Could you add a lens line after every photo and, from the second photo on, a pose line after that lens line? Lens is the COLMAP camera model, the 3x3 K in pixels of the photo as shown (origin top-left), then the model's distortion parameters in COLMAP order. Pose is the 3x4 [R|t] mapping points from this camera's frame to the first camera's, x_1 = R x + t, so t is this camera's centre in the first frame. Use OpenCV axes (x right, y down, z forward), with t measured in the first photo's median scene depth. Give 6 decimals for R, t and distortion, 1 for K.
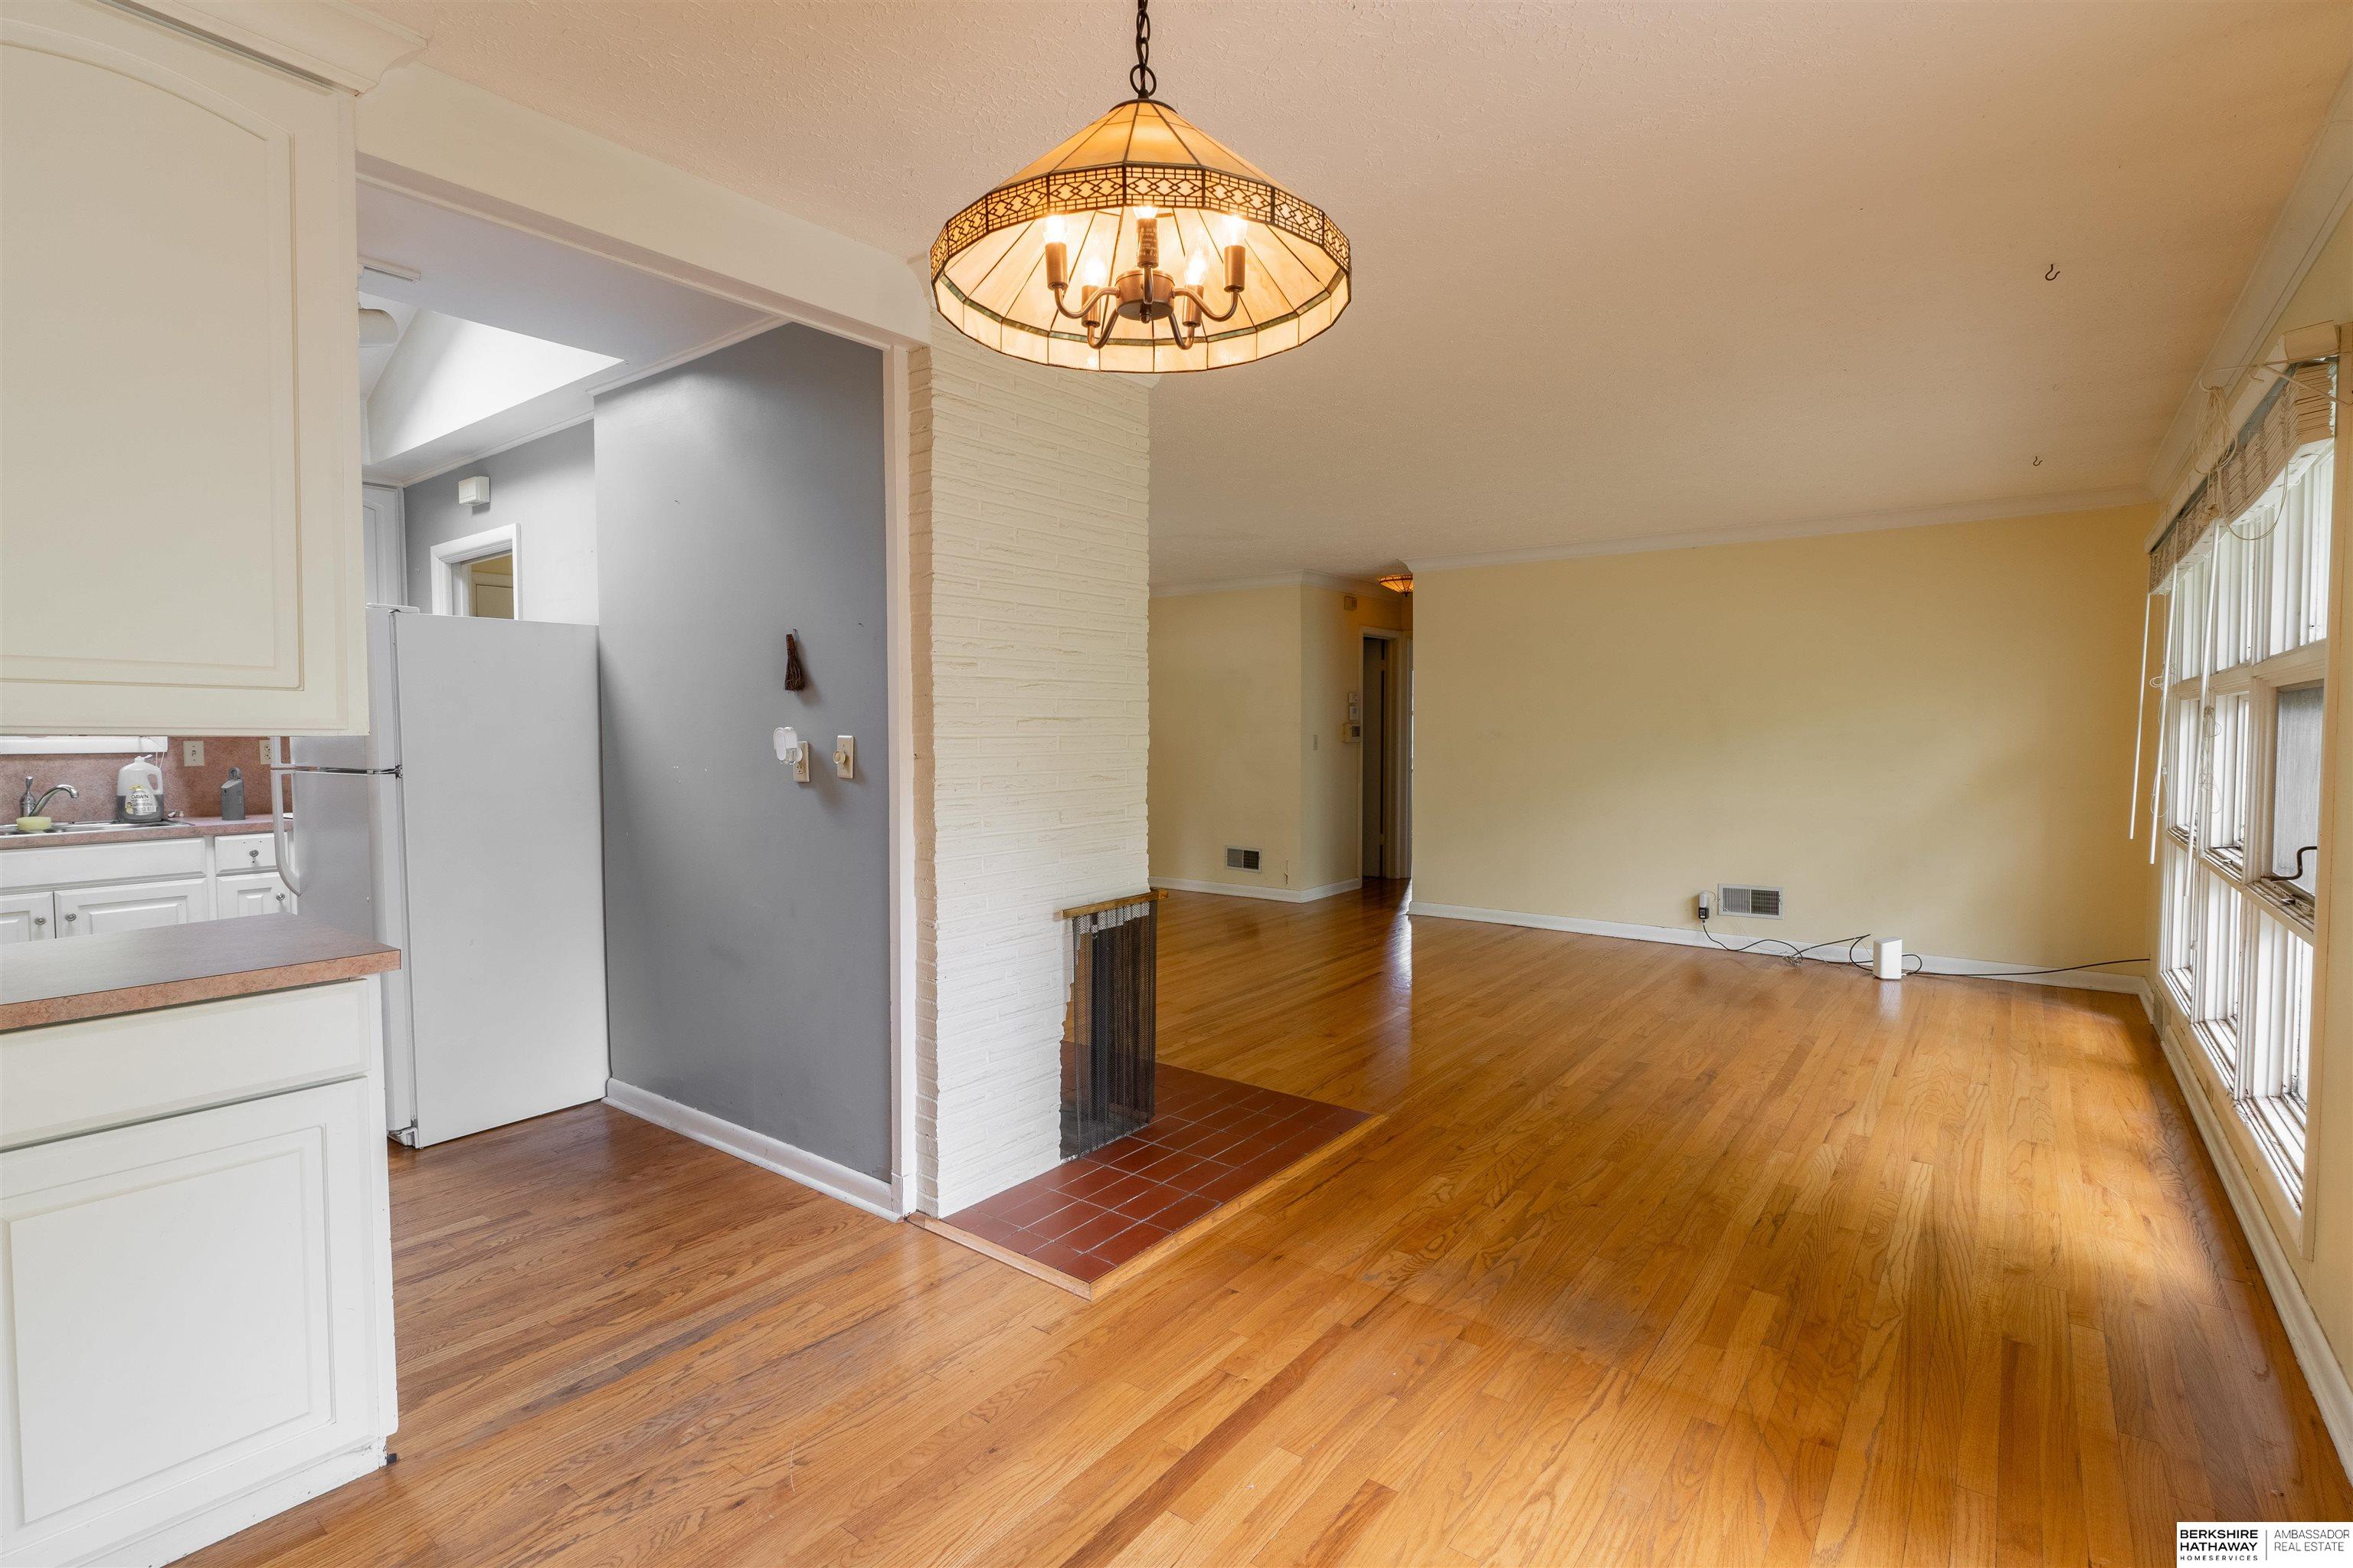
lens RADIAL K [[1097.7, 0, 1176.4], [0, 1097.7, 766.3], [0, 0, 1]] dist [-0.002386, -0.000461]
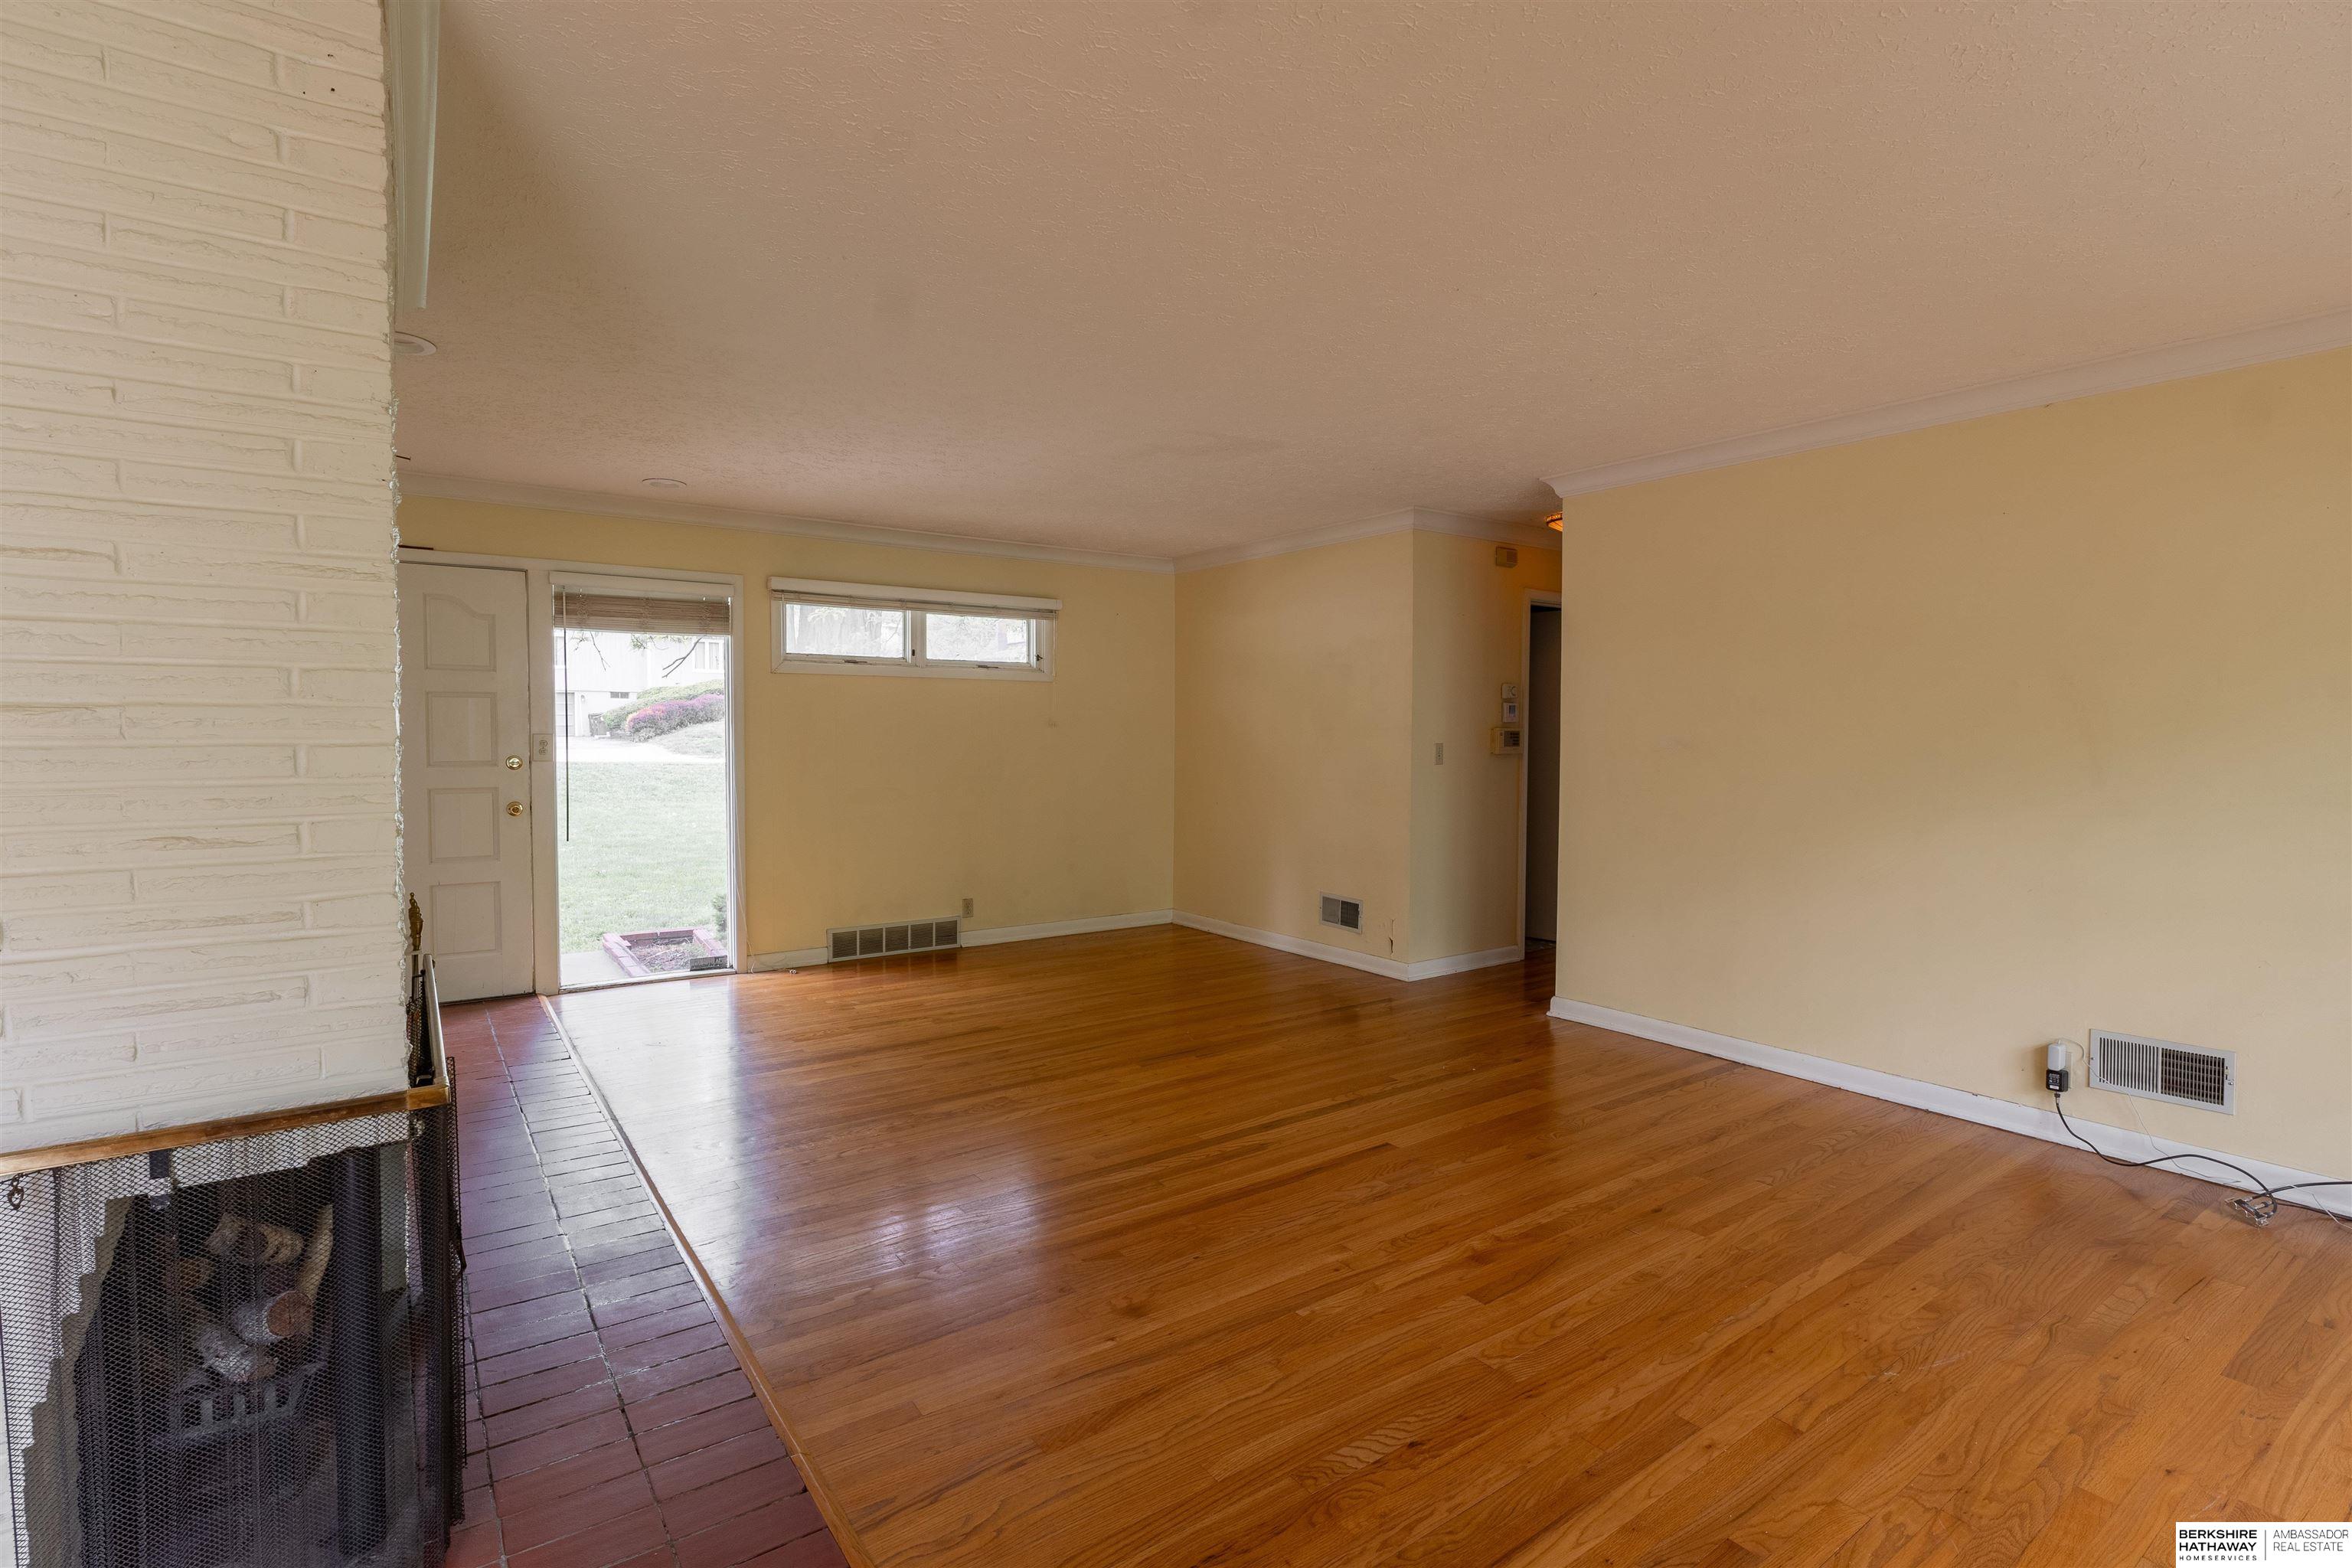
lens RADIAL K [[1097.2, 0, 1175.9], [0, 1097.2, 766.3], [0, 0, 1]] dist [-0.002386, -0.000461]
pose [[0.955319, 0.015181, -0.295186, 0.315778], [-0.016292, 0.999866, -0.001305, -0.018307], [0.295127, 0.006056, 0.955439, 0.504114]]
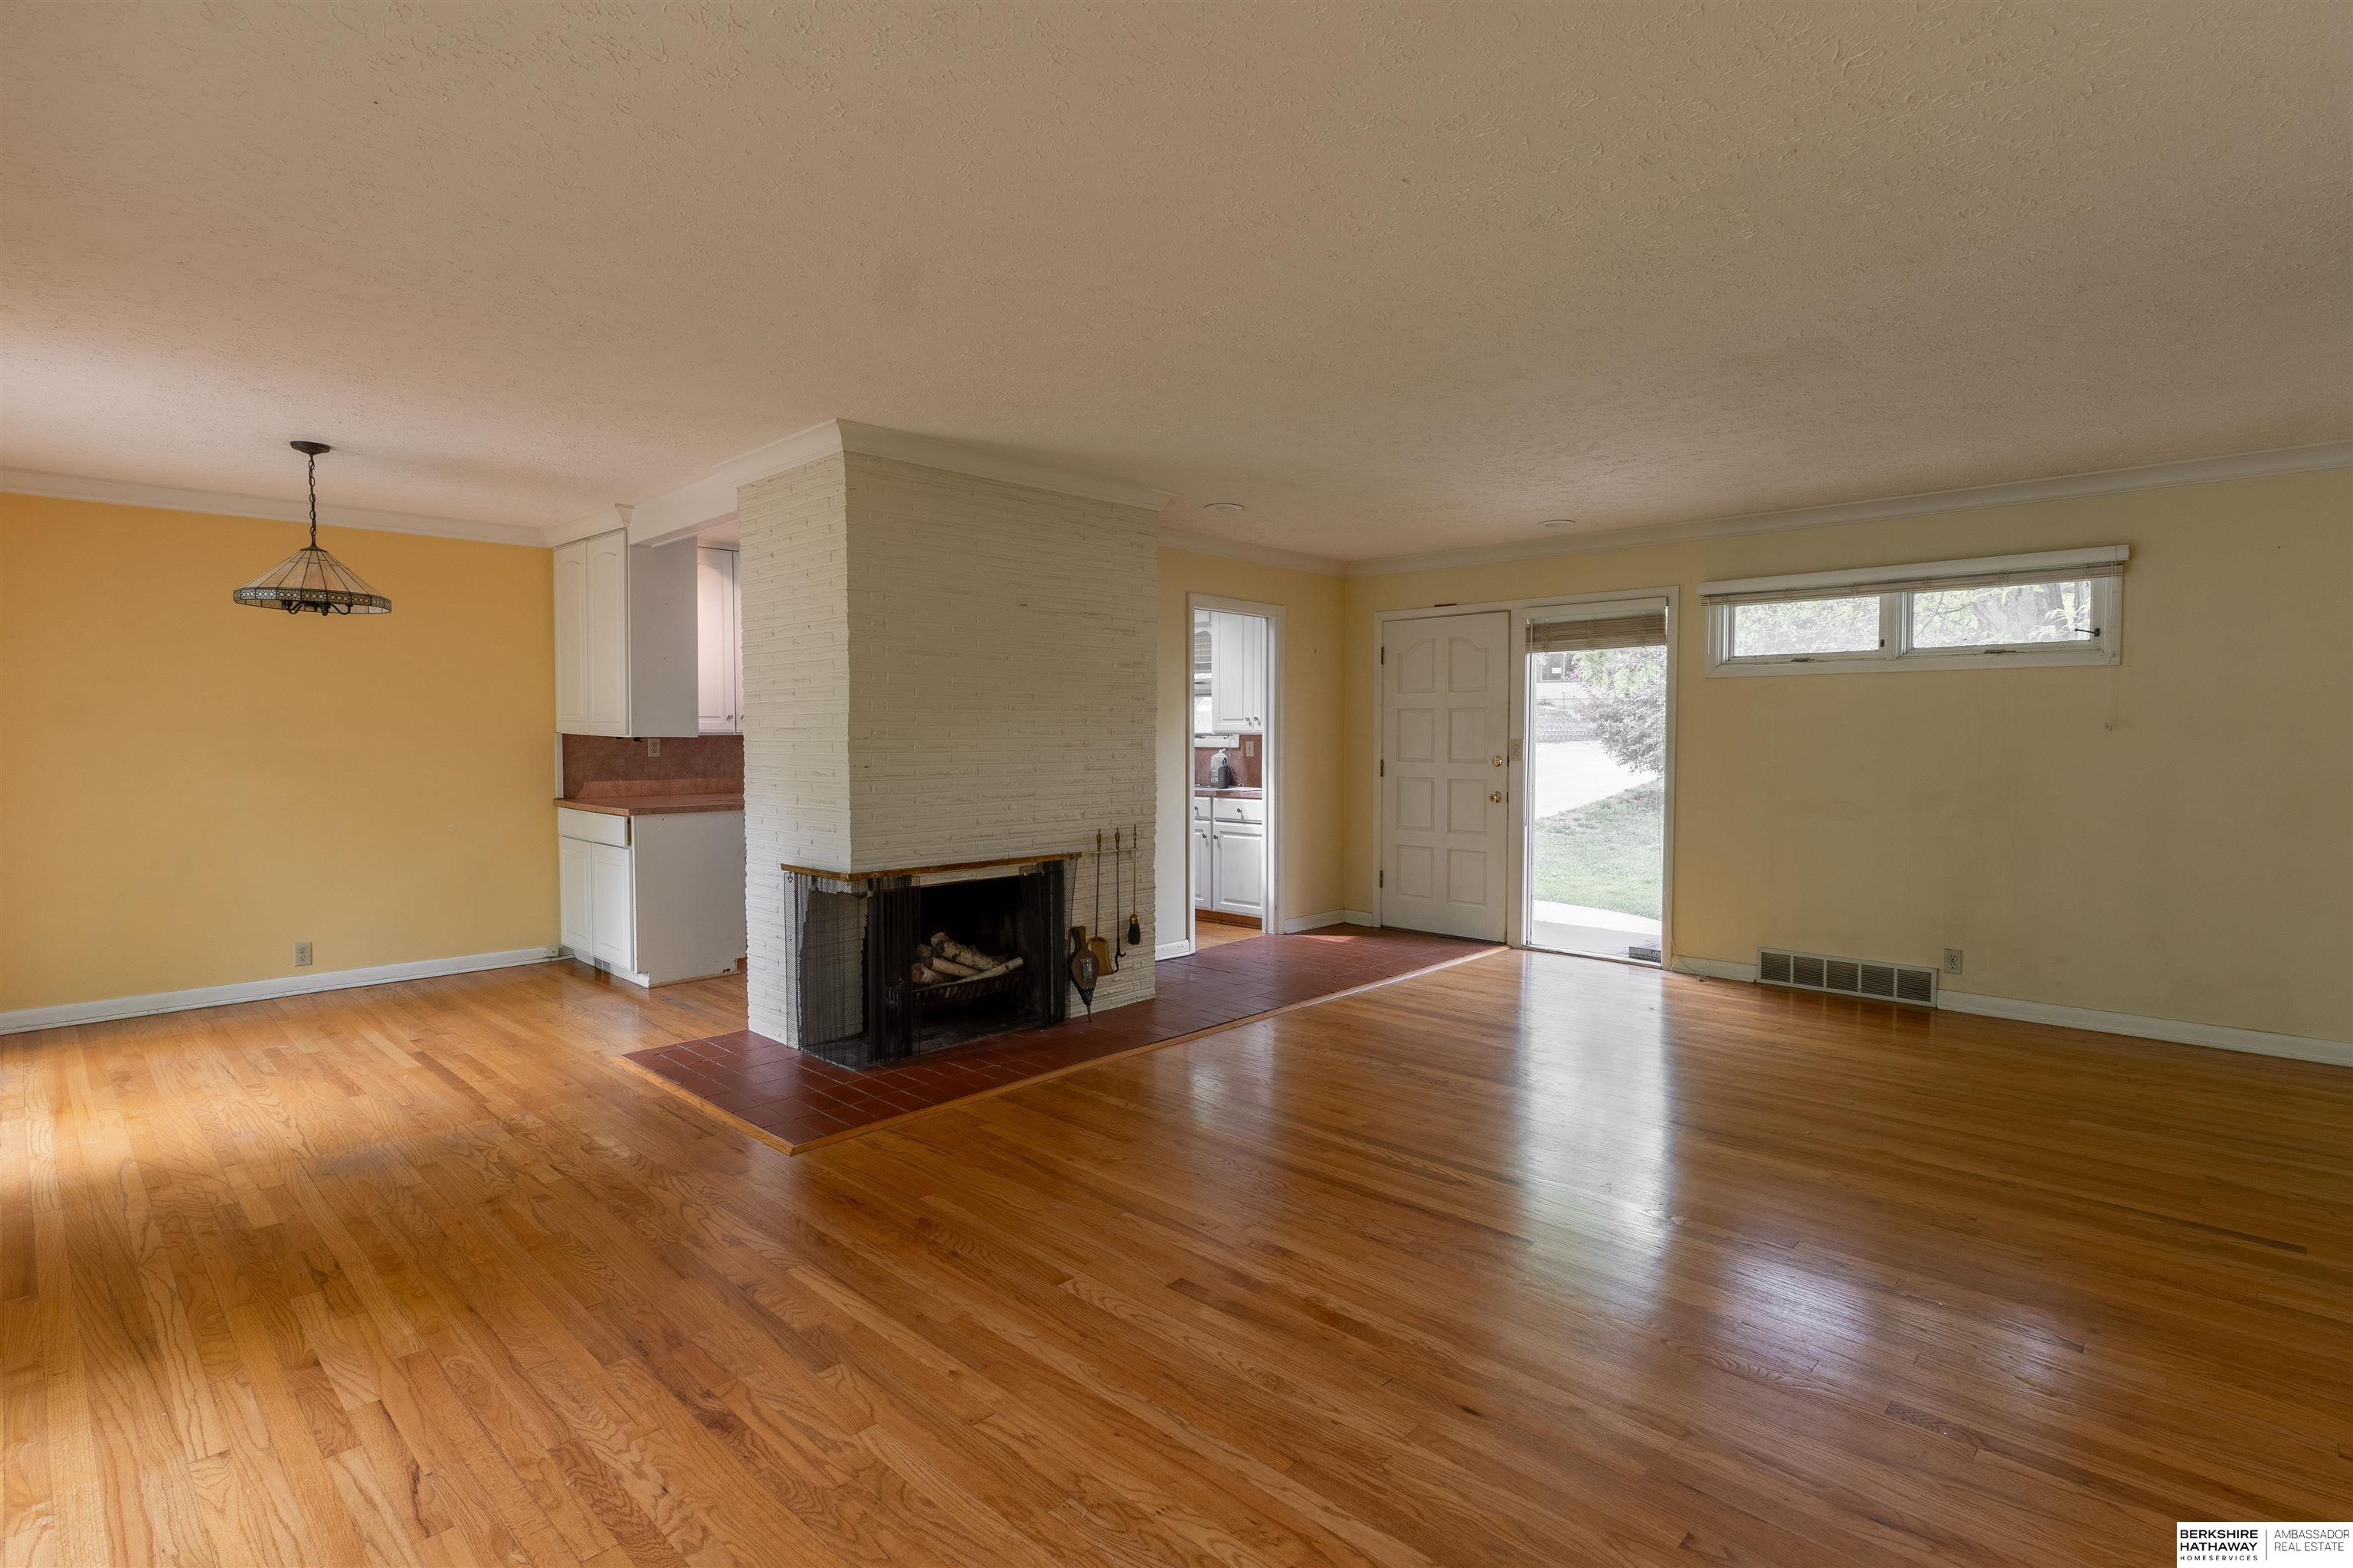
lens RADIAL K [[1124.3, 0, 1176.5], [0, 1124.3, 784.0], [0, 0, 1]] dist [-0.007214, -0.000207]
pose [[-0.104482, 0.046084, -0.993459, 0.868867], [-0.036277, 0.998084, 0.050114, -0.042306], [0.993865, 0.041276, -0.102610, 1.125129]]
